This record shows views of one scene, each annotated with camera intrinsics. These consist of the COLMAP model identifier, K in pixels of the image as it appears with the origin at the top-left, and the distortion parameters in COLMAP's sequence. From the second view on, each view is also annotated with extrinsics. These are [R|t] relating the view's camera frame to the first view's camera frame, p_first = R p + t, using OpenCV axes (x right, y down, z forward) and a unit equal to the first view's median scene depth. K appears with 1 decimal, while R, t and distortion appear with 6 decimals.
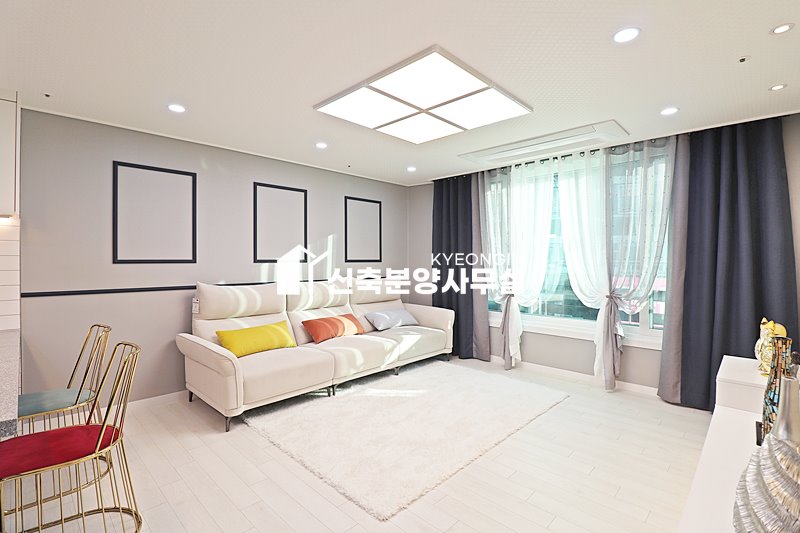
lens RADIAL K [[376.3, 0, 400.0], [0, 376.3, 266.5], [0, 0, 1]] dist [-0.002158, -0.000803]
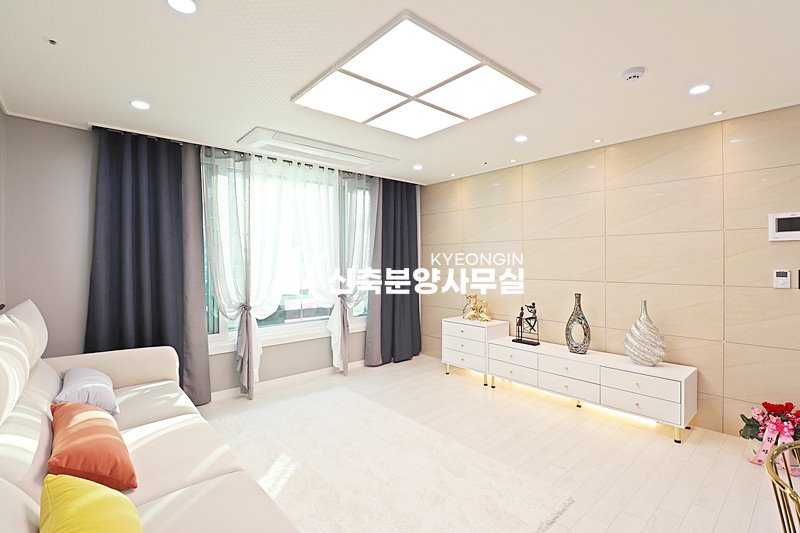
lens RADIAL K [[372.0, 0, 400.0], [0, 372.0, 266.5], [0, 0, 1]] dist [-0.002622, -0.000383]
pose [[0.082836, -0.015368, 0.996445, -0.564945], [0.023575, 0.999631, 0.013457, -0.023070], [-0.996284, 0.022377, 0.083168, 0.674702]]
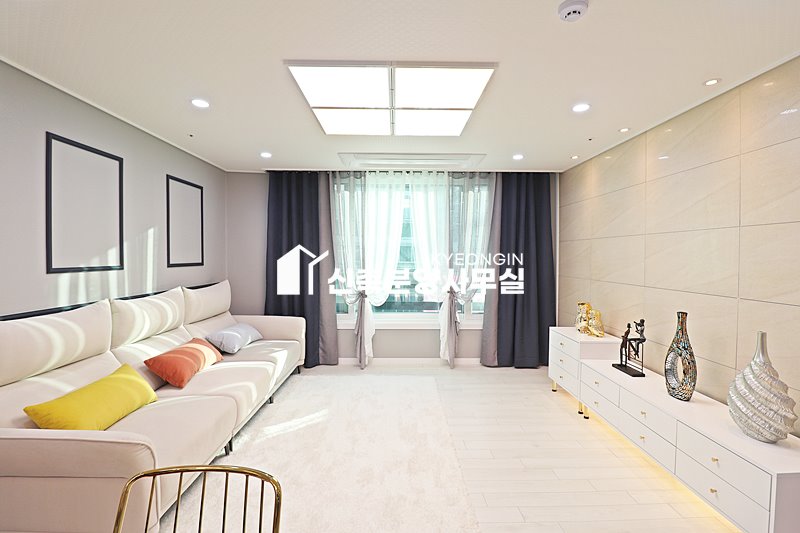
lens RADIAL K [[376.3, 0, 400.0], [0, 376.3, 266.5], [0, 0, 1]] dist [-0.002158, -0.000803]
pose [[0.709265, -0.018942, 0.704687, -0.411319], [0.008899, 0.999800, 0.017918, -0.026713], [-0.704886, -0.006438, 0.709292, 0.223649]]
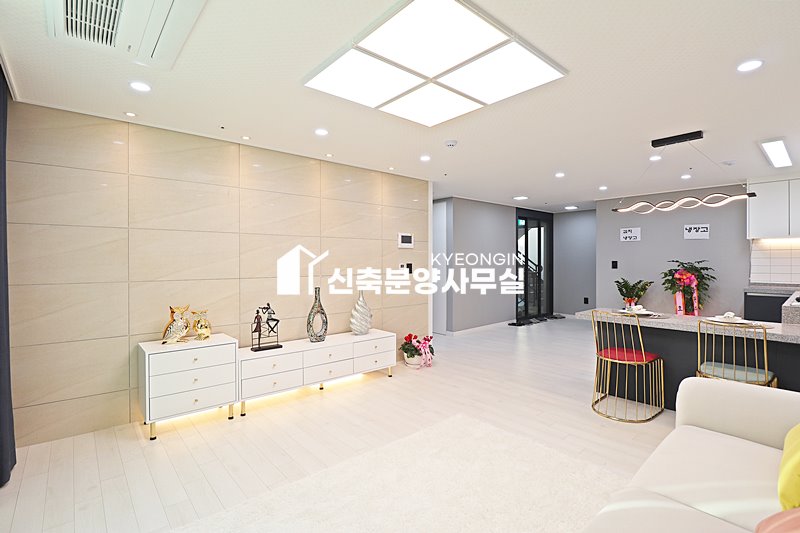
lens RADIAL K [[376.3, 0, 400.0], [0, 376.3, 266.5], [0, 0, 1]] dist [-0.002158, -0.000803]
pose [[-0.996290, -0.006096, 0.085848, 0.041608], [-0.002653, 0.999190, 0.040153, -0.032001], [-0.086023, 0.039776, -0.995499, 1.278847]]
